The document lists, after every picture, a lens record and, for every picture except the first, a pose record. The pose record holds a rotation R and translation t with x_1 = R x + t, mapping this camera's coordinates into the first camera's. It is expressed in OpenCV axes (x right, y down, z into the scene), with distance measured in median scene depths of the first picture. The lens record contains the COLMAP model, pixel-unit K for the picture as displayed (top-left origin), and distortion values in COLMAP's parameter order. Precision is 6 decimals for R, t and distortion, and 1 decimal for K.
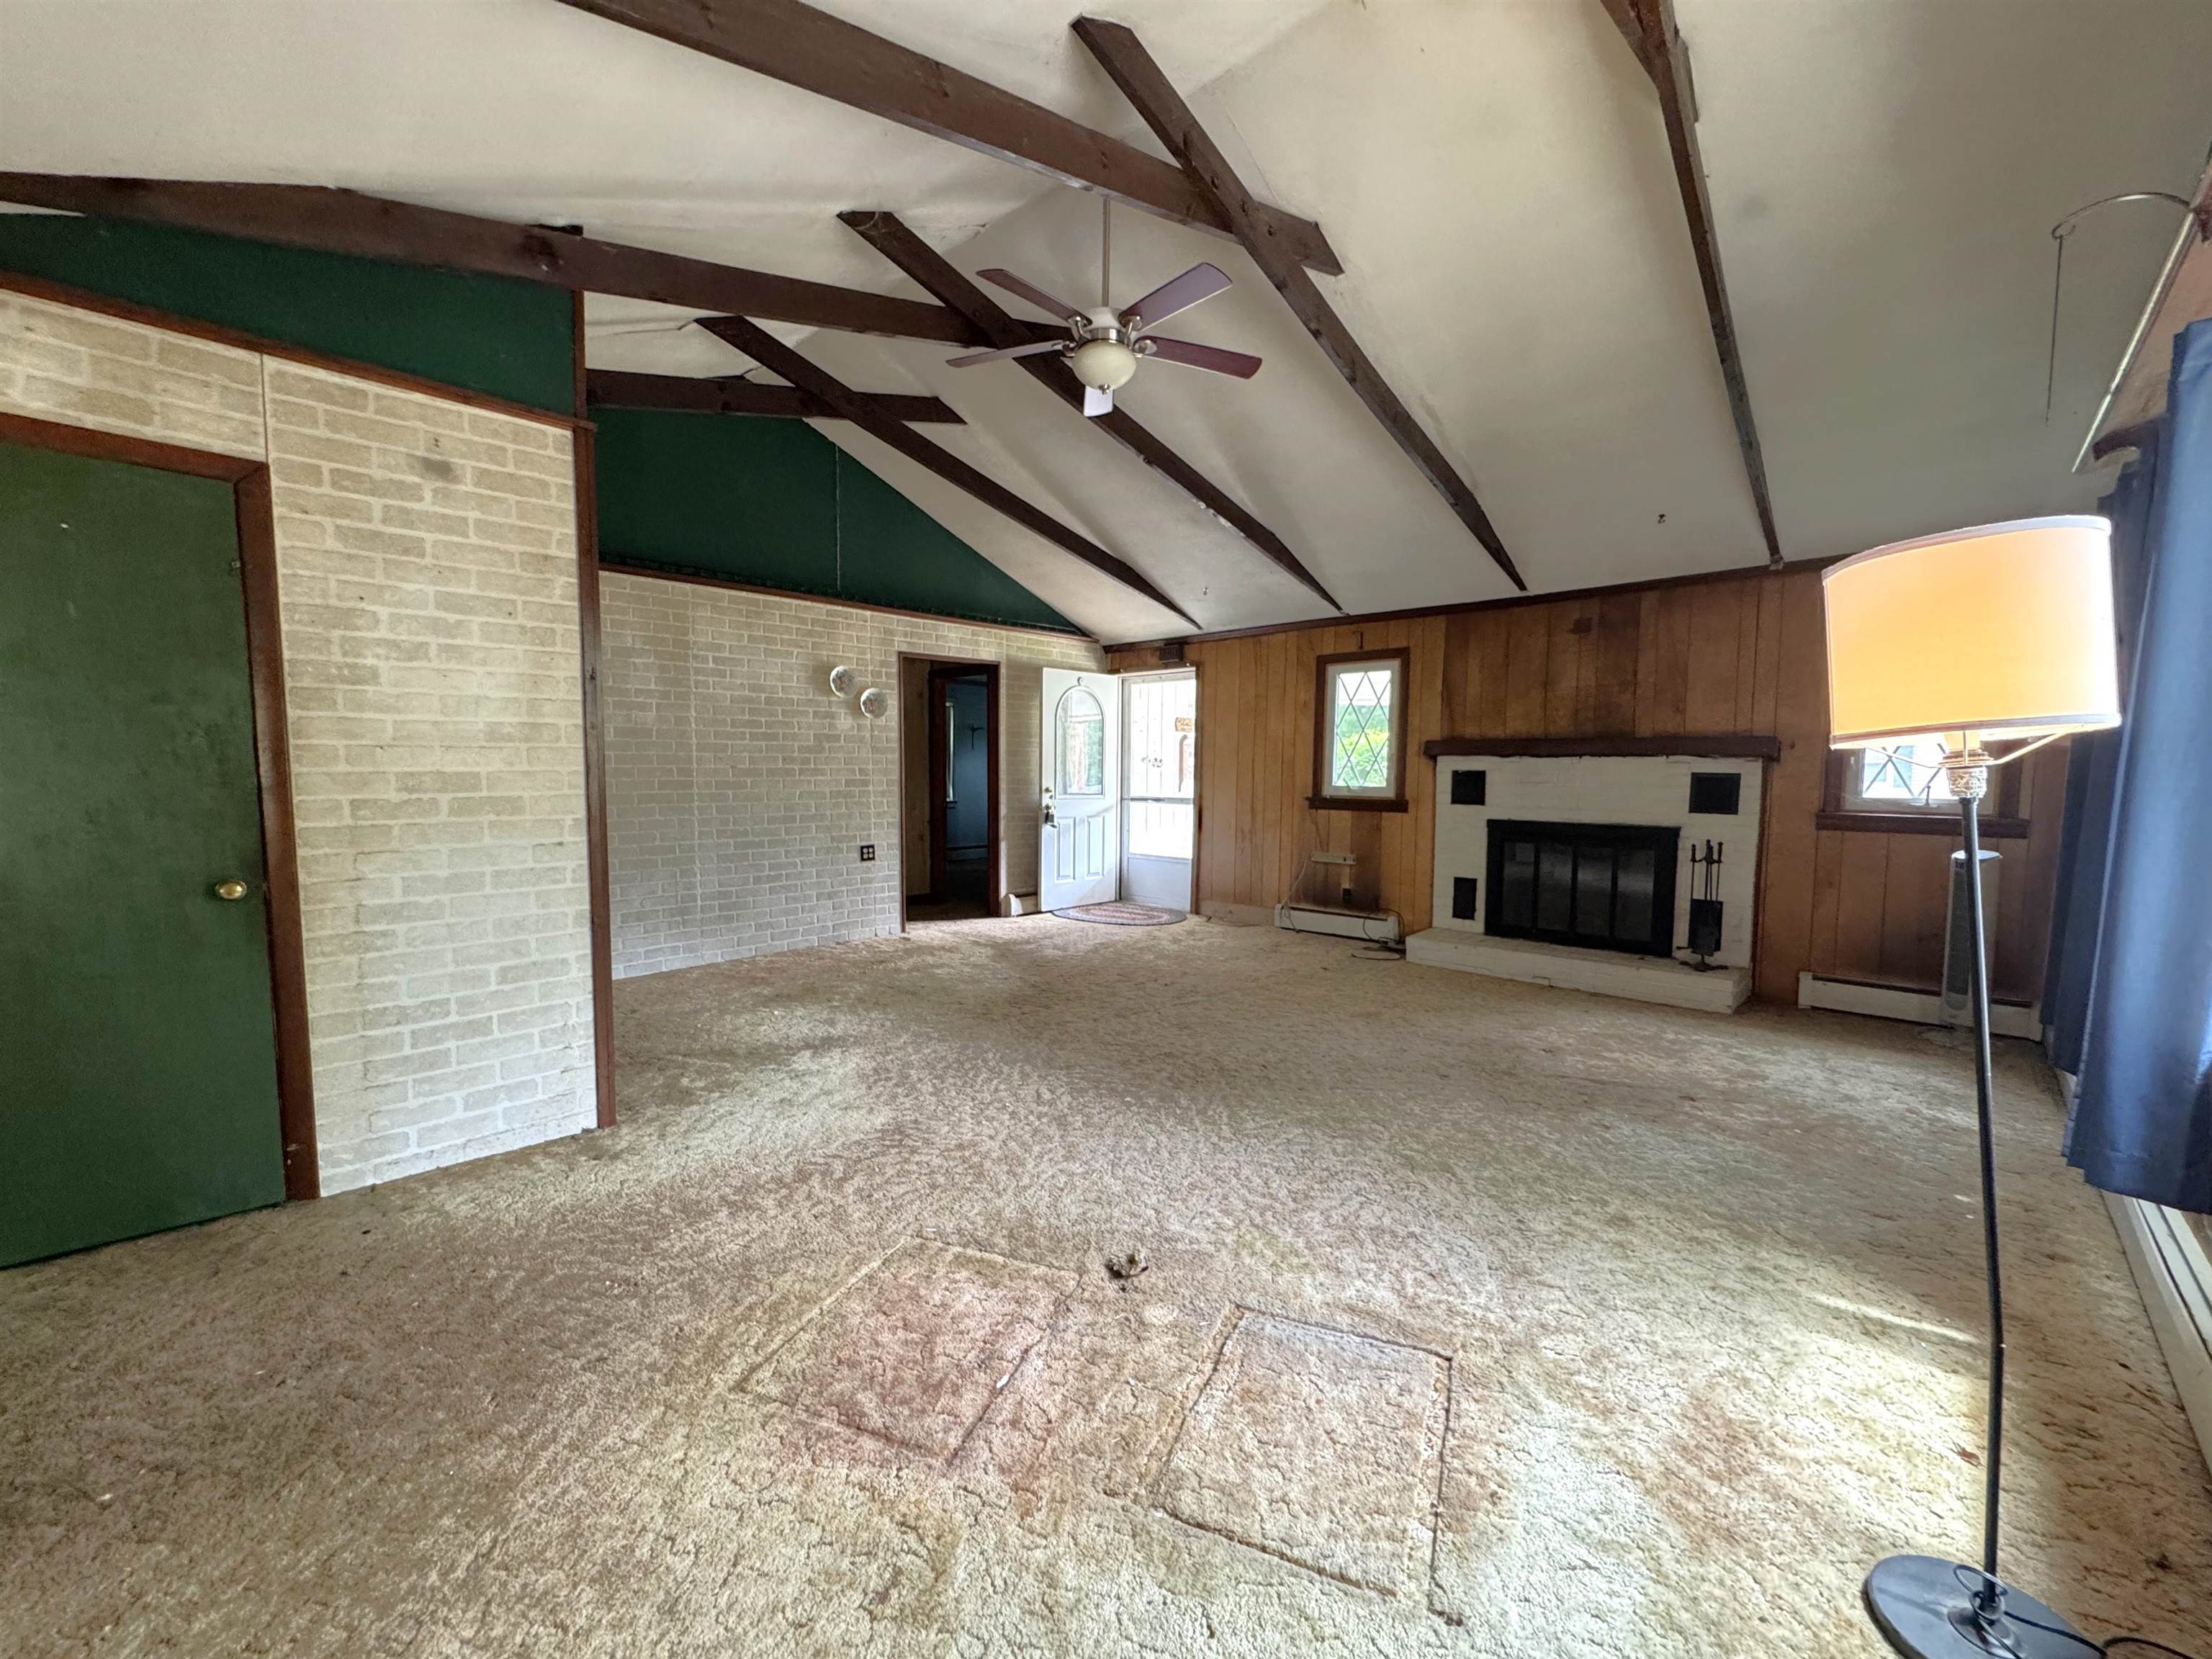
lens RADIAL K [[888.3, 0, 1113.5], [0, 888.3, 829.5], [0, 0, 1]] dist [-0.002796, -0.000072]
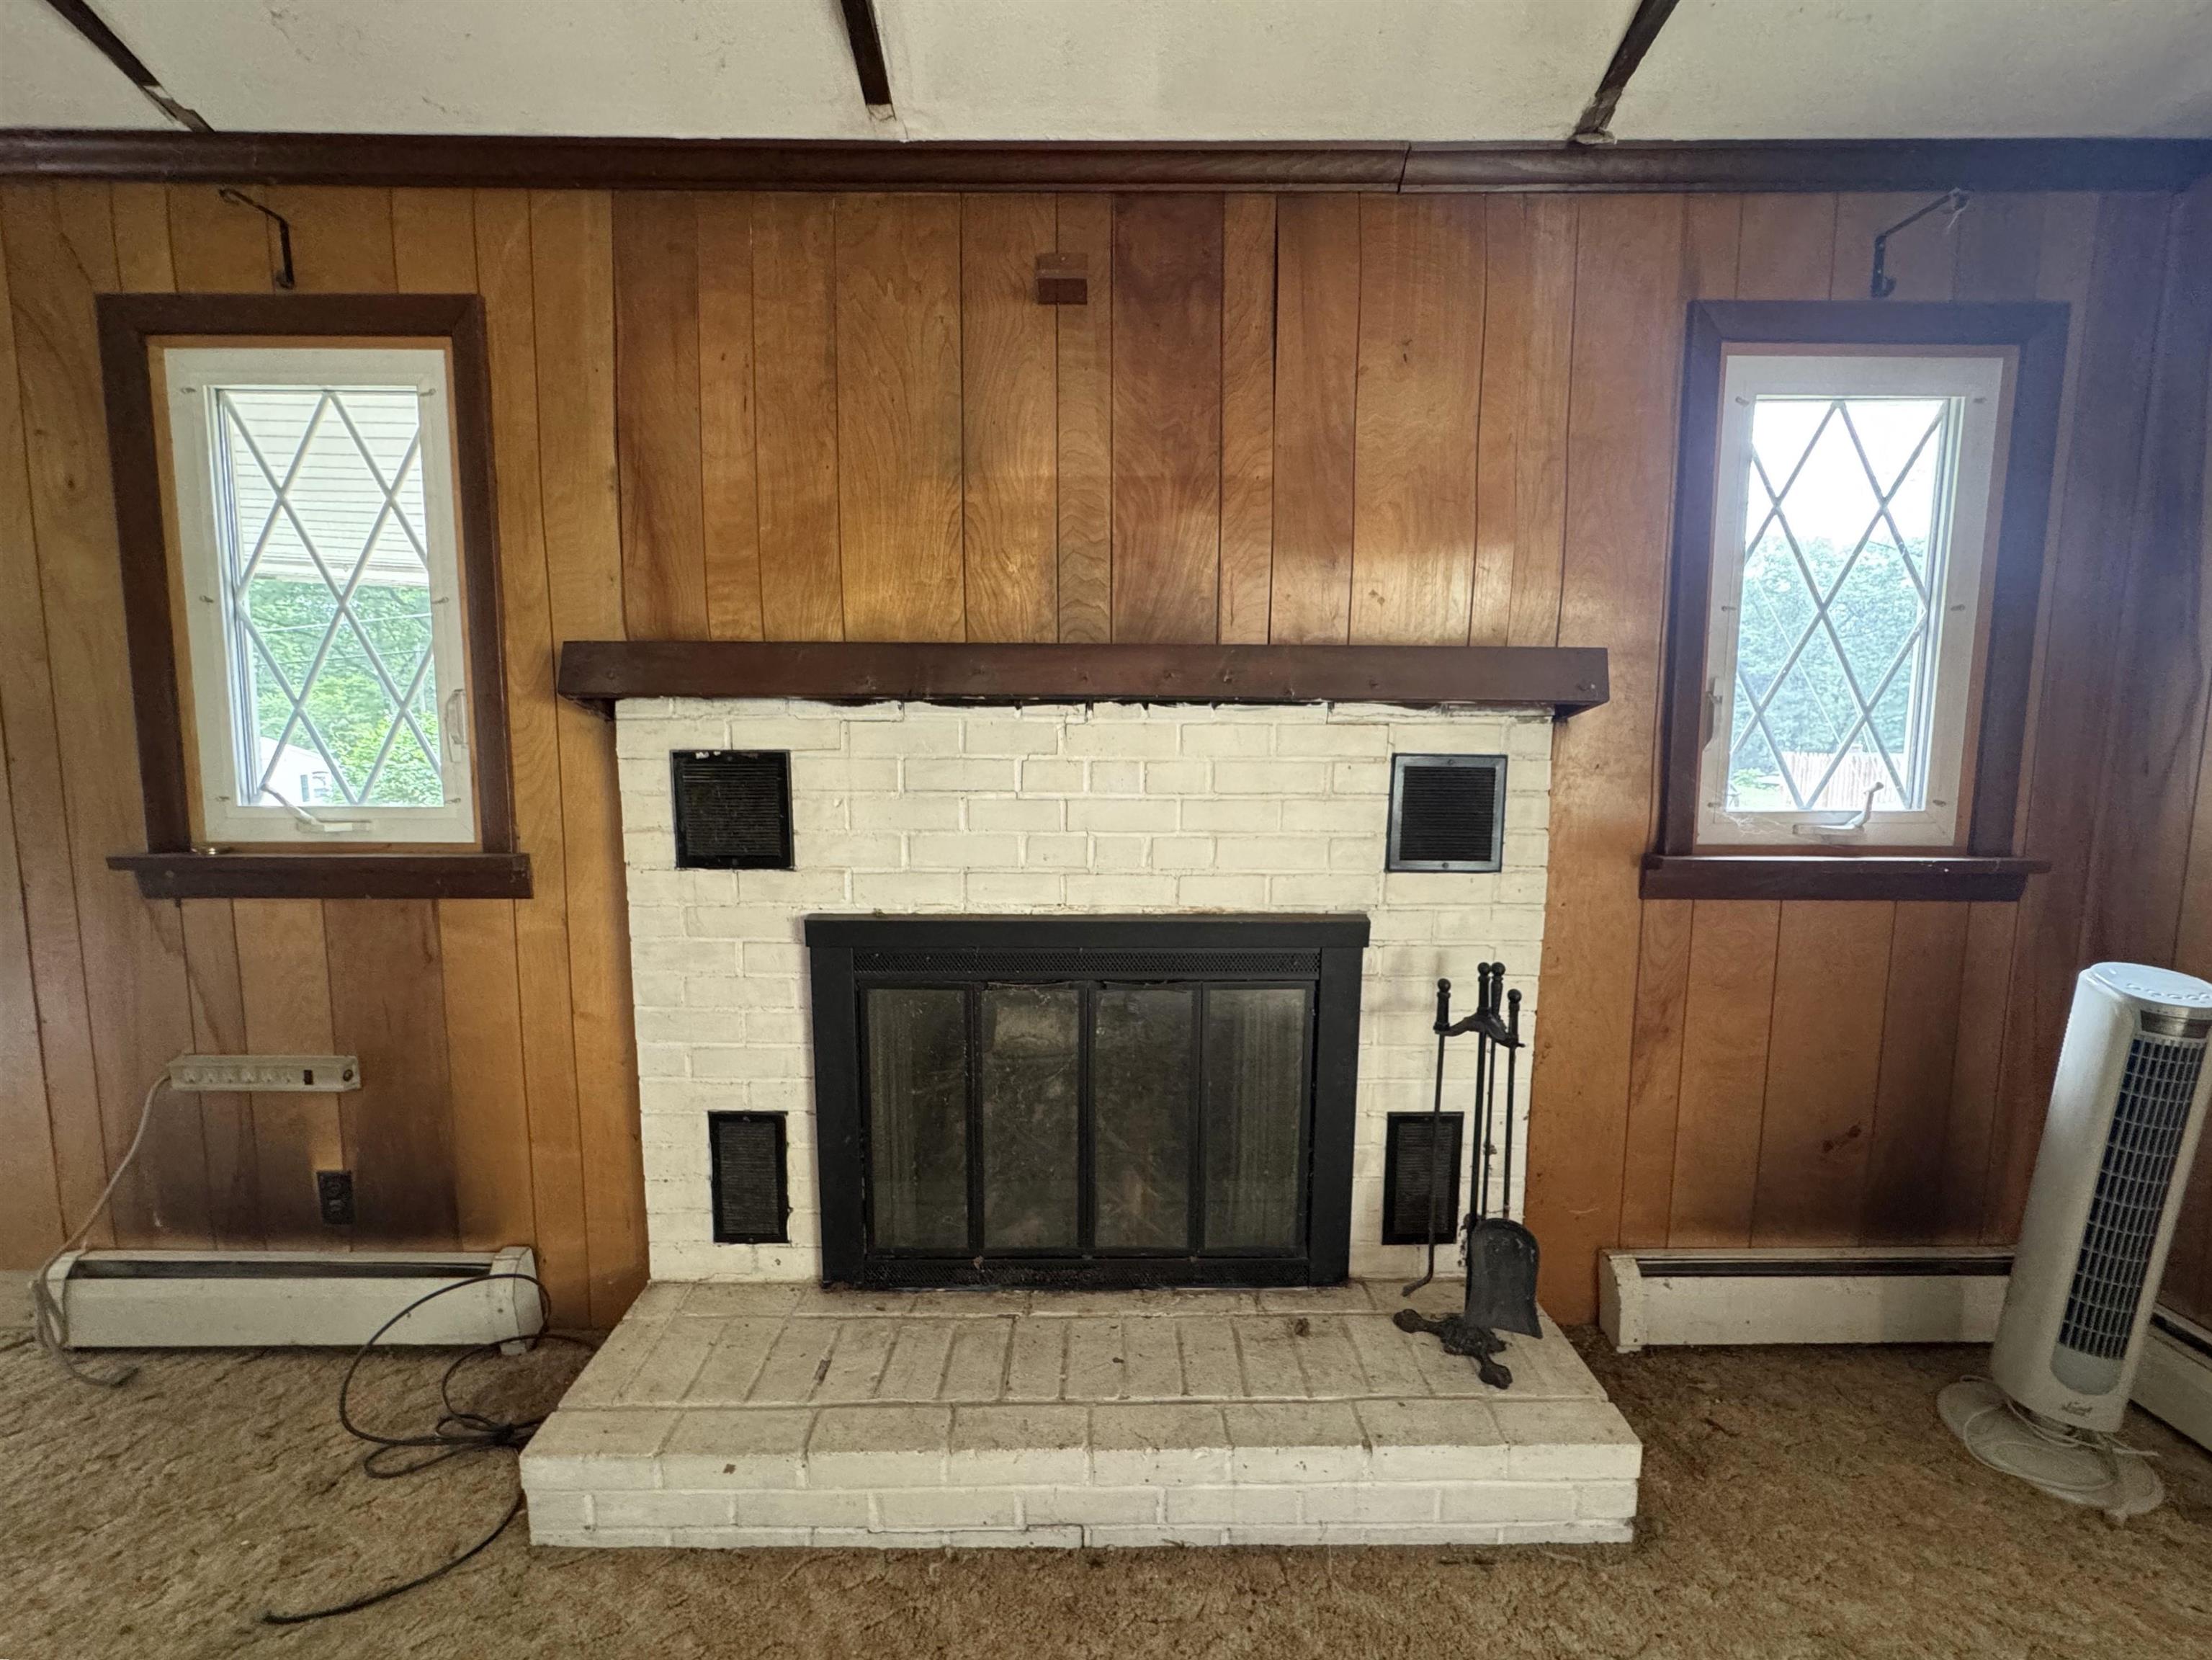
lens RADIAL K [[913.3, 0, 1103.6], [0, 913.3, 822.4], [0, 0, 1]] dist [-0.000832, 0.000377]
pose [[0.732431, -0.080779, 0.676032, 0.305496], [0.049737, 0.996632, 0.065202, -0.060596], [-0.679022, -0.014132, 0.733982, 0.747598]]
